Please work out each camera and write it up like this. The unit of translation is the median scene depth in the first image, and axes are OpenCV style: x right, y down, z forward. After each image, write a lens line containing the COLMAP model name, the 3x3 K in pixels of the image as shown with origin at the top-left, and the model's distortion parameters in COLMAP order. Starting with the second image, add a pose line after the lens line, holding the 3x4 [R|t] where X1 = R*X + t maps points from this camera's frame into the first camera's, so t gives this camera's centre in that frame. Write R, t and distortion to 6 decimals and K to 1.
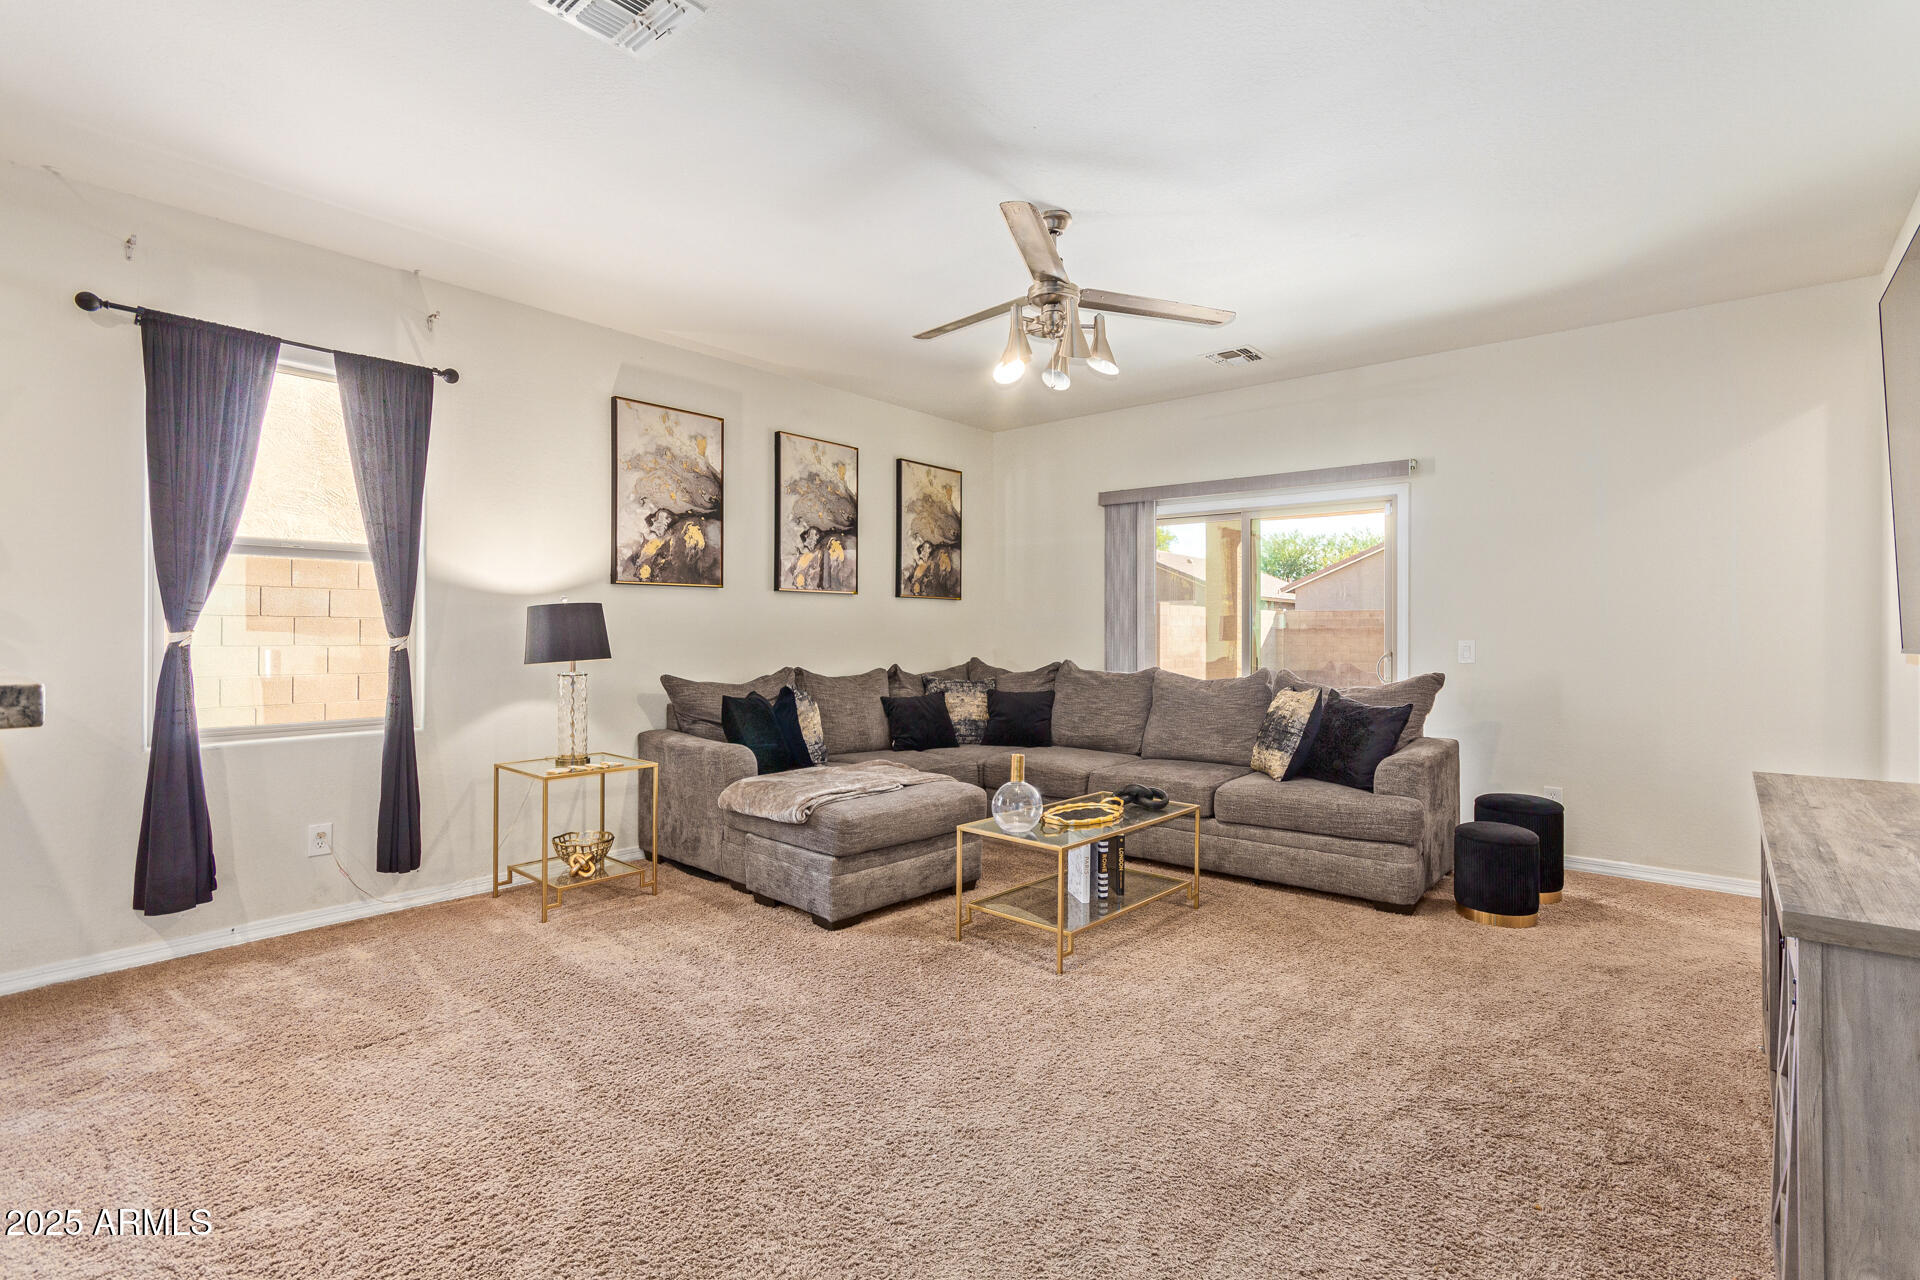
lens RADIAL K [[891.9, 0, 967.1], [0, 891.9, 634.1], [0, 0, 1]] dist [0.002208, 0.000126]
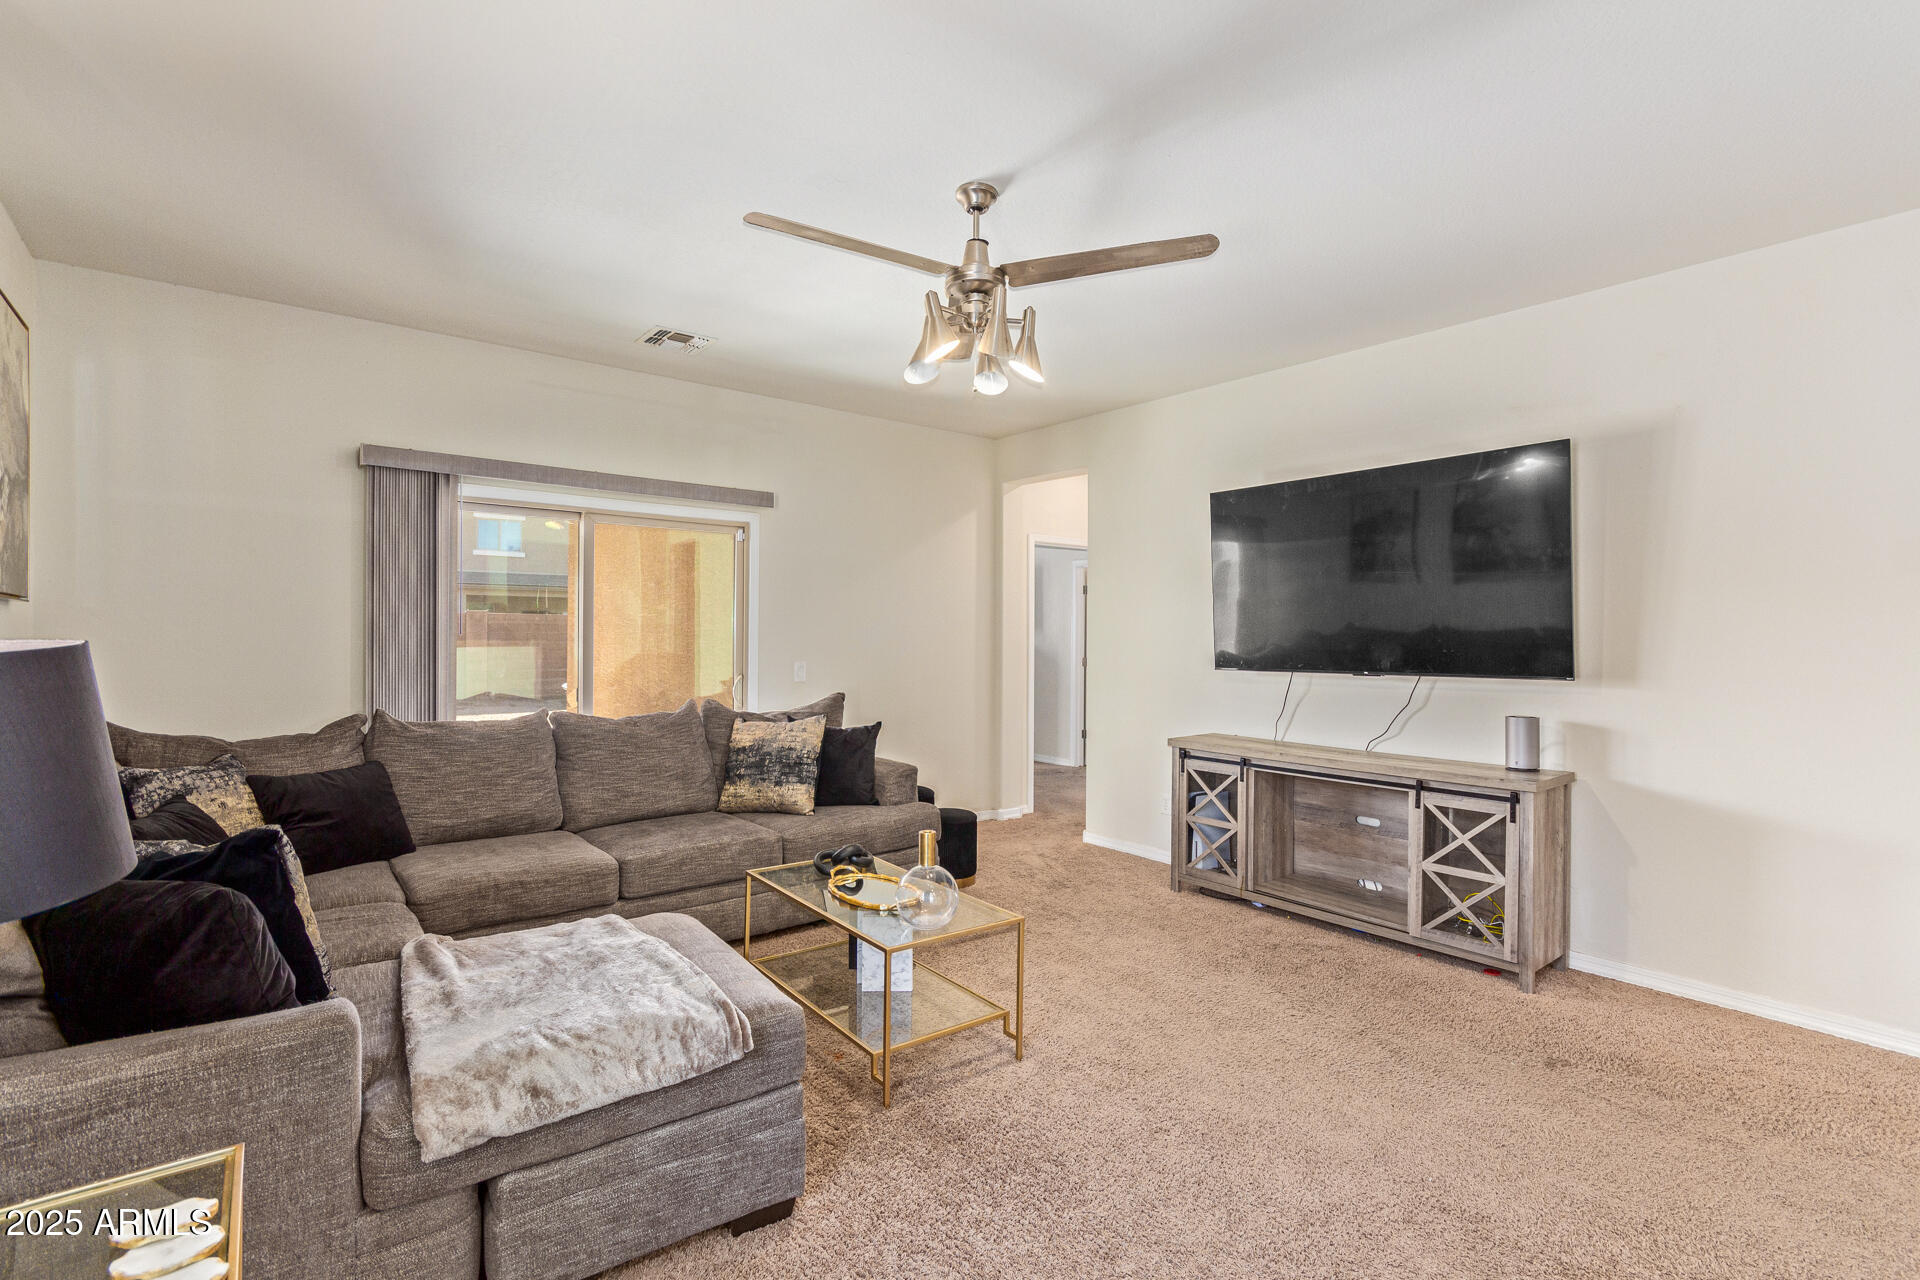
lens RADIAL K [[891.9, 0, 967.1], [0, 891.9, 634.1], [0, 0, 1]] dist [0.002208, 0.000126]
pose [[0.189989, 0.000990, 0.981786, -0.523648], [-0.000615, 0.999999, -0.000890, -0.028286], [-0.981786, -0.000435, 0.189989, 0.593982]]
